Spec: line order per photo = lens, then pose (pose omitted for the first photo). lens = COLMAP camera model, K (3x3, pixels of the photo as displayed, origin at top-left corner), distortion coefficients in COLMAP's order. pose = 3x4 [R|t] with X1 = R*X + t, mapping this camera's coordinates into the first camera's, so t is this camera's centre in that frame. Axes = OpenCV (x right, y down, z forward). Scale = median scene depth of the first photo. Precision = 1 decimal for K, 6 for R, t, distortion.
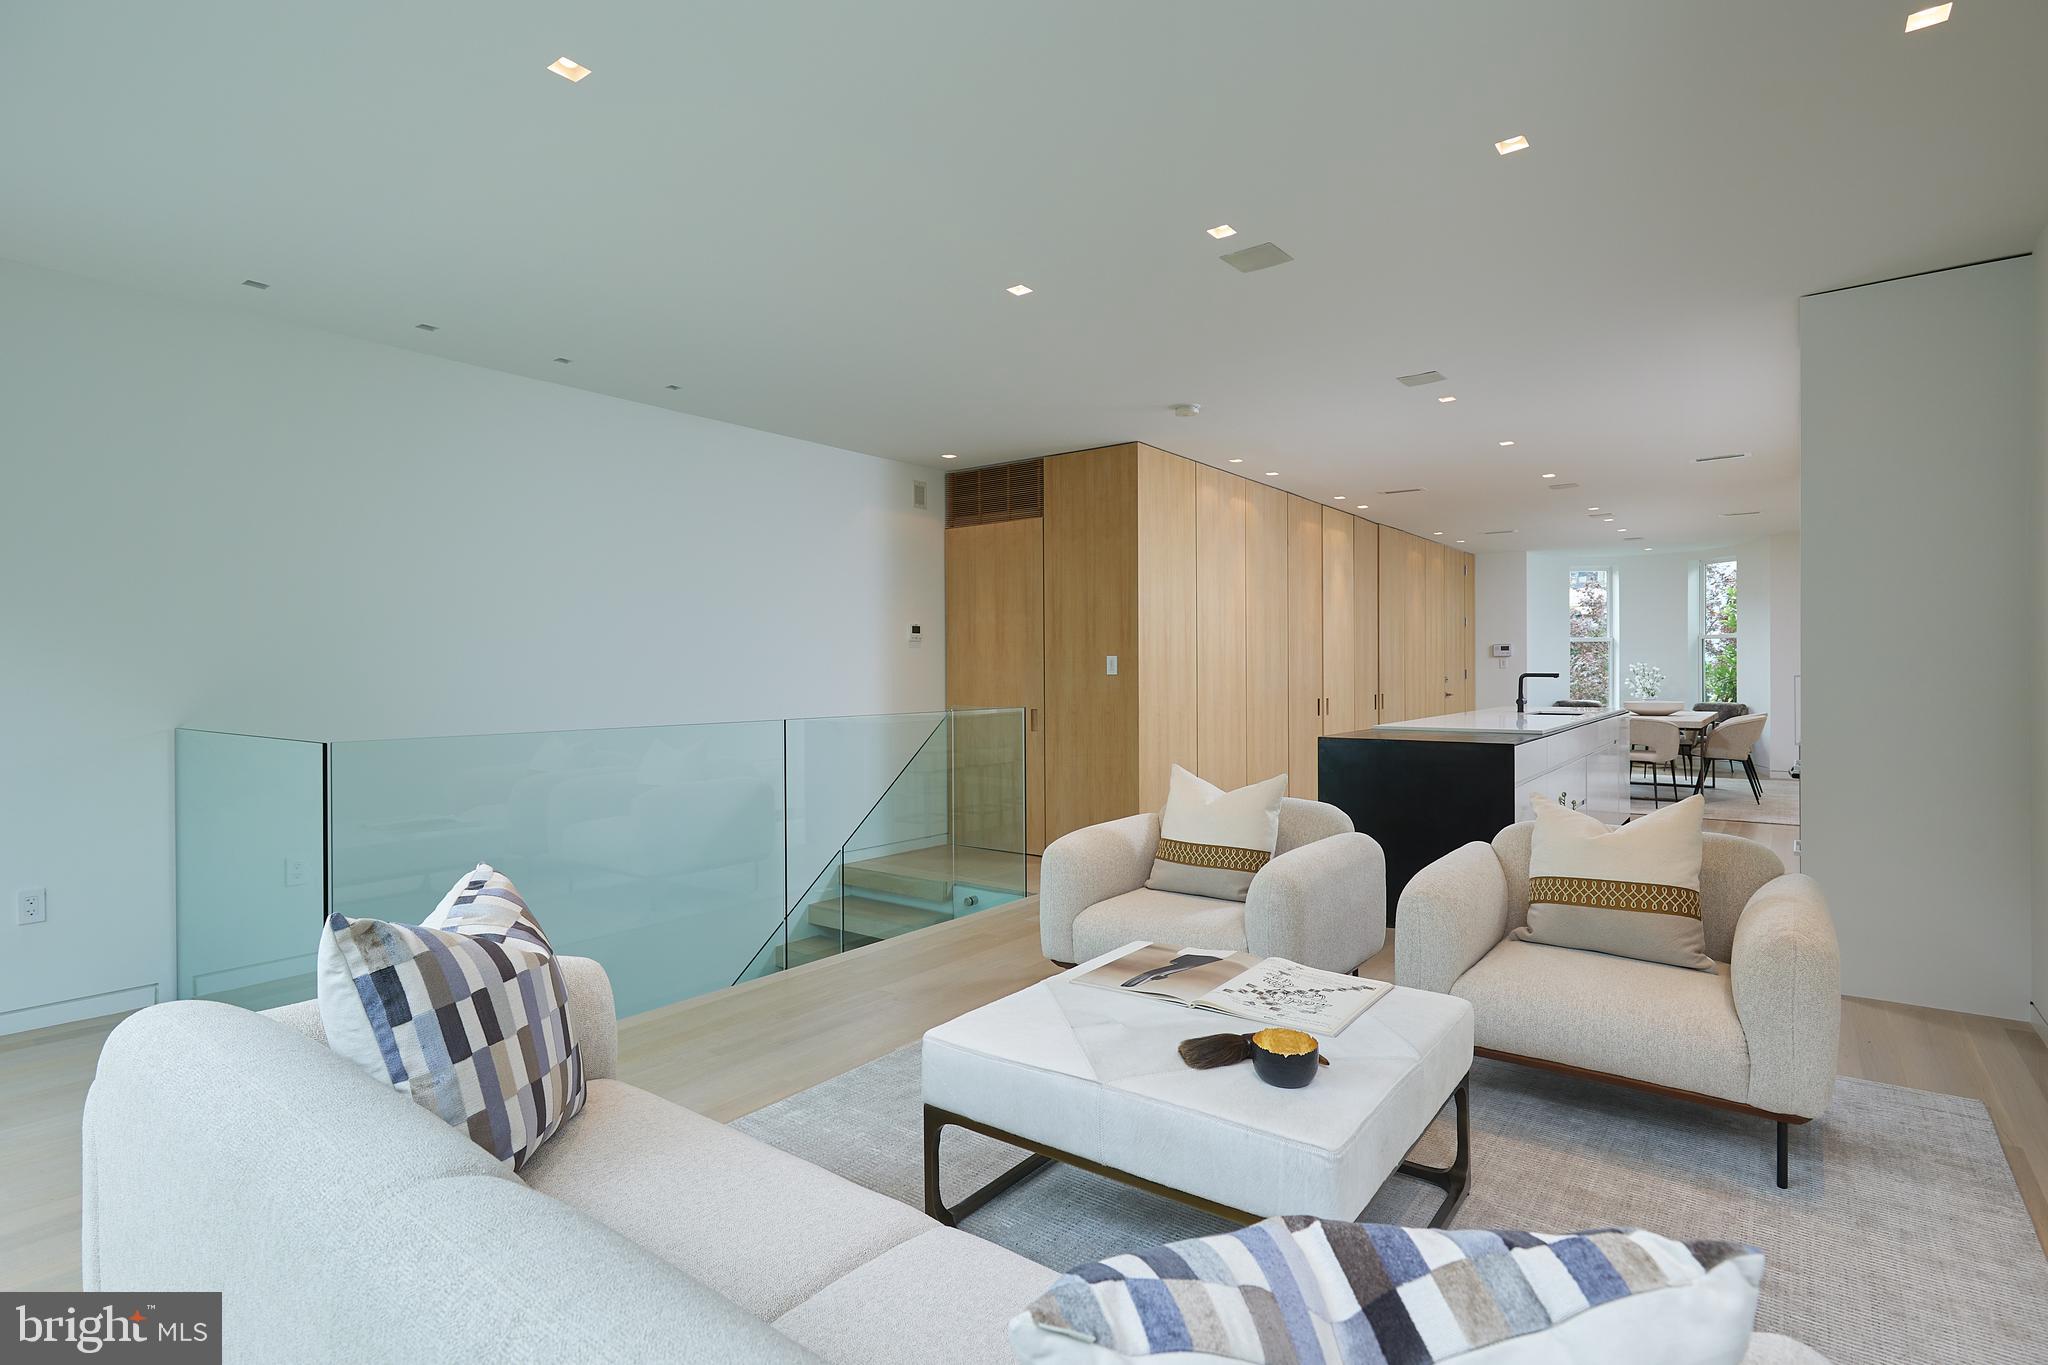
lens RADIAL K [[1008.7, 0, 1024.0], [0, 1008.7, 682.5], [0, 0, 1]] dist [-0.000460, 0.001003]
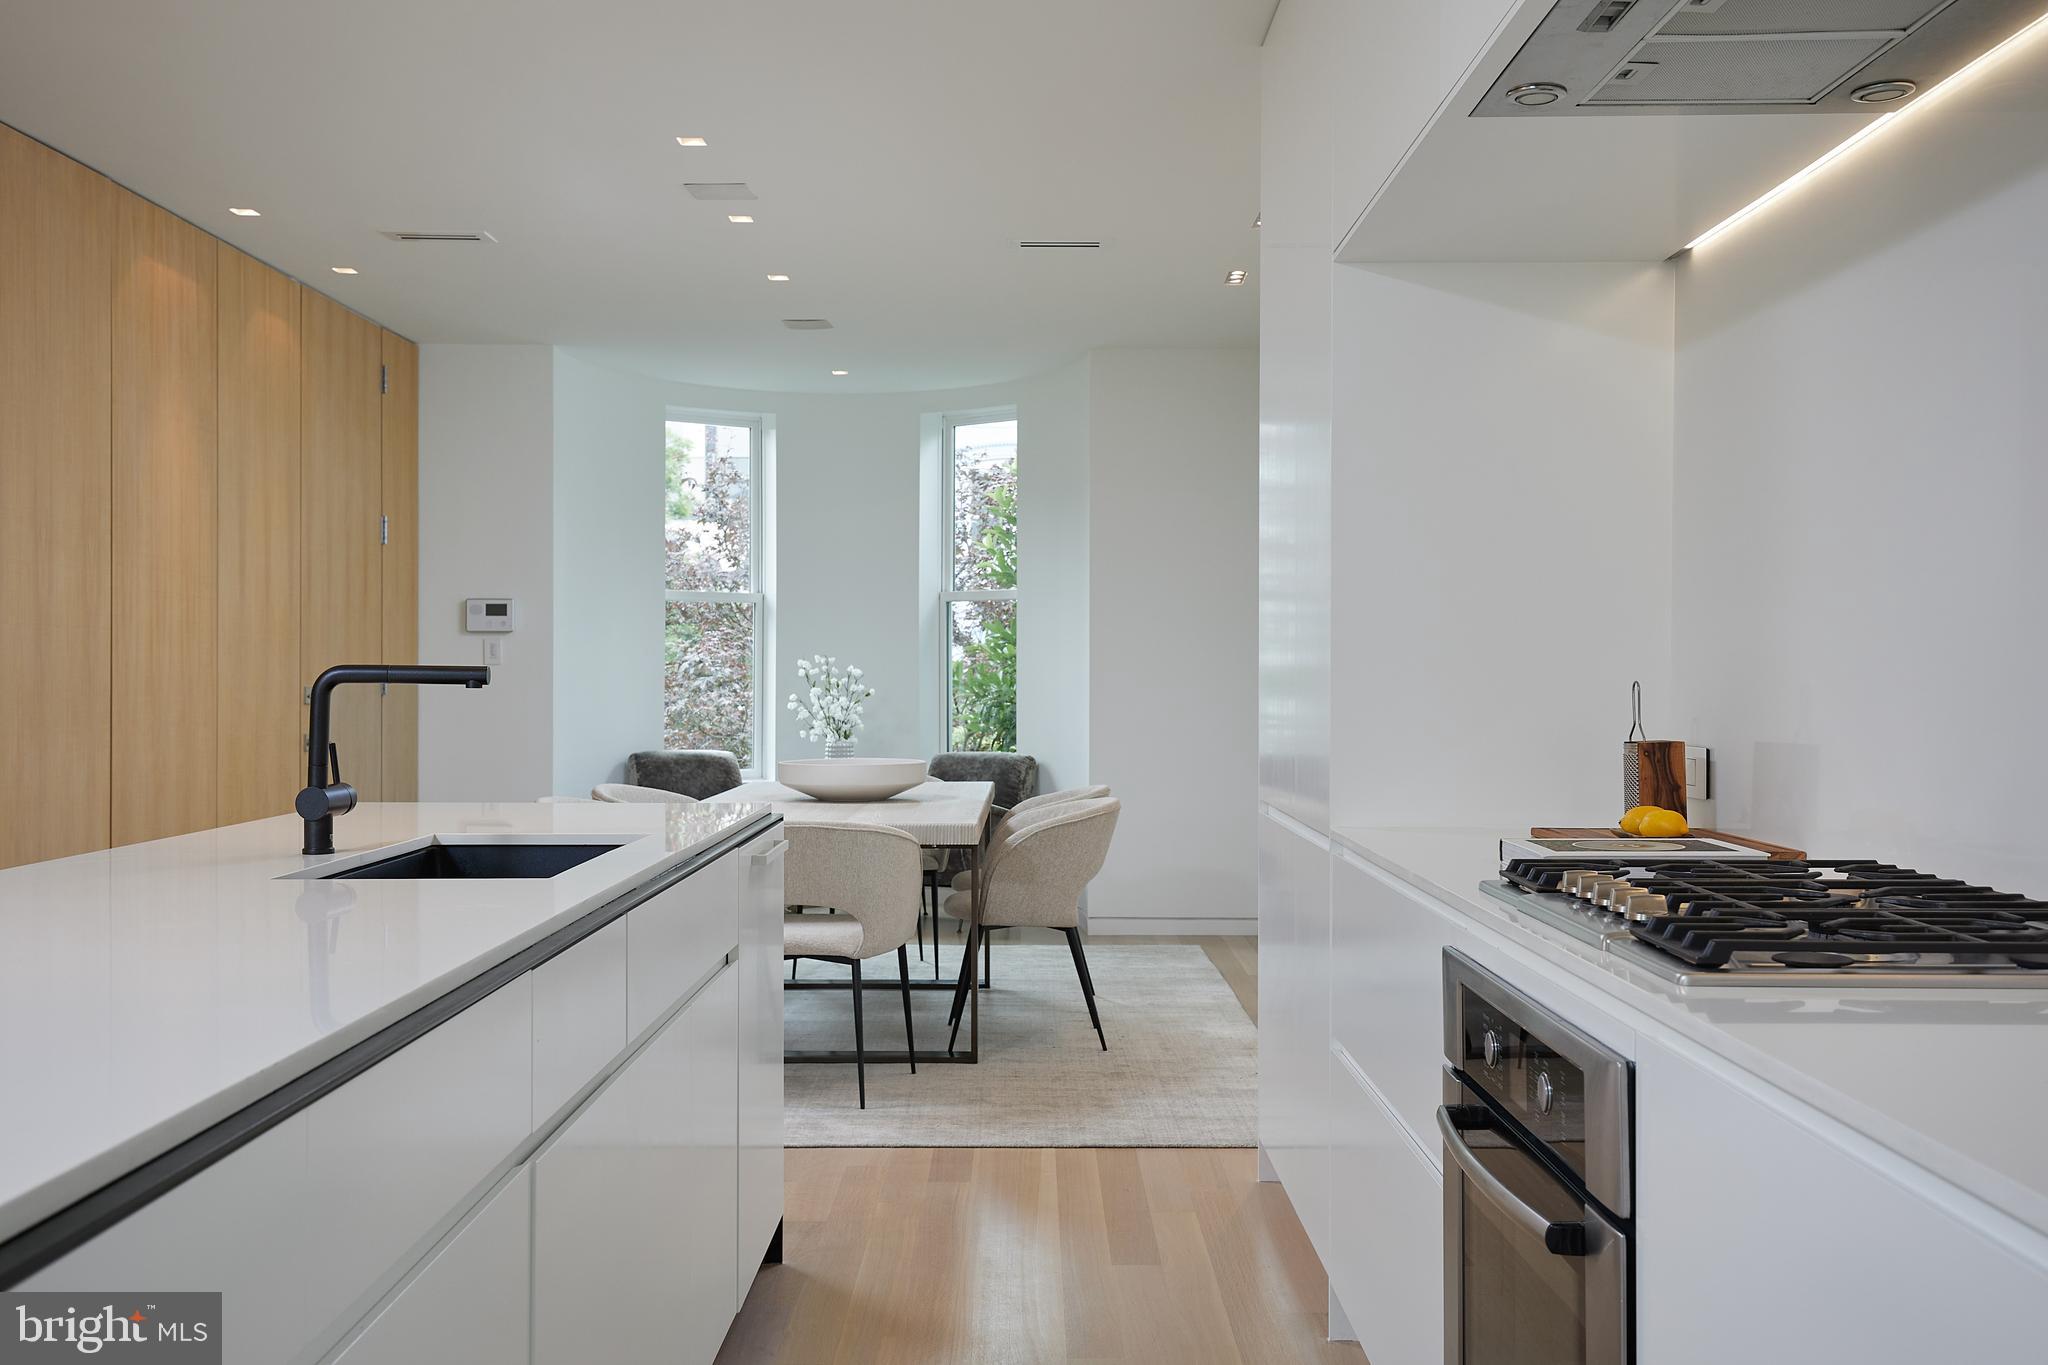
lens RADIAL K [[1946.4, 0, 1024.0], [0, 1946.4, 682.5], [0, 0, 1]] dist [0.033758, 0.009070]
pose [[0.794472, 0.006542, 0.607265, 0.397591], [-0.000339, 0.999947, -0.010329, -0.001733], [-0.607300, 0.008000, 0.794432, 0.650897]]
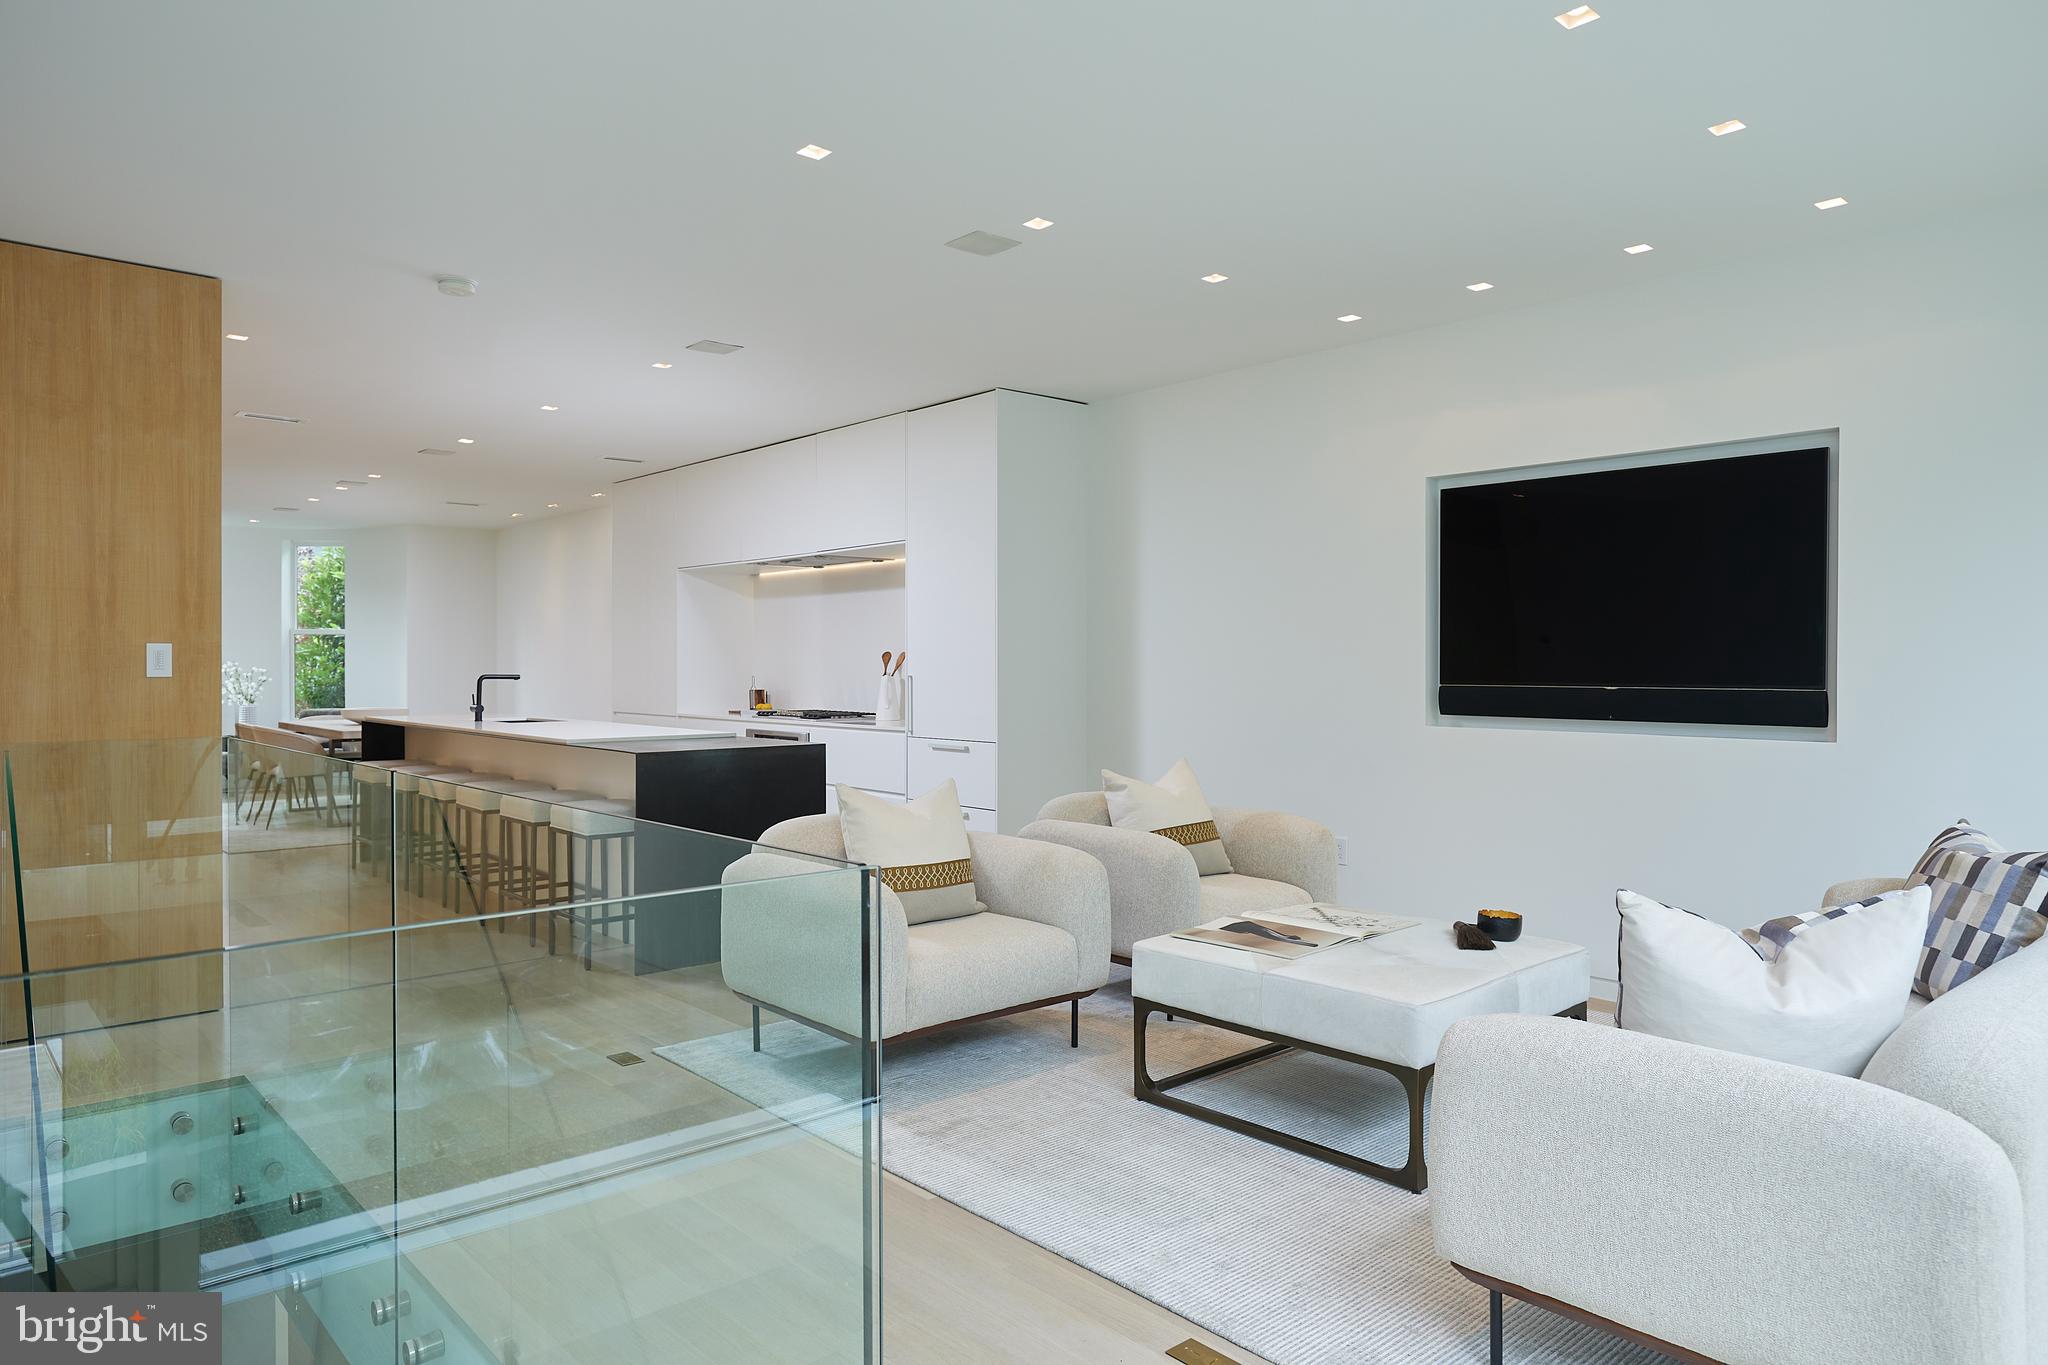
lens RADIAL K [[1286.6, 0, 1024.0], [0, 1286.6, 682.5], [0, 0, 1]] dist [0.000850, -0.000730]
pose [[0.191211, -0.005909, 0.981531, -0.511819], [0.009382, 0.999947, 0.004192, -0.003089], [-0.981504, 0.008407, 0.191256, 0.386010]]
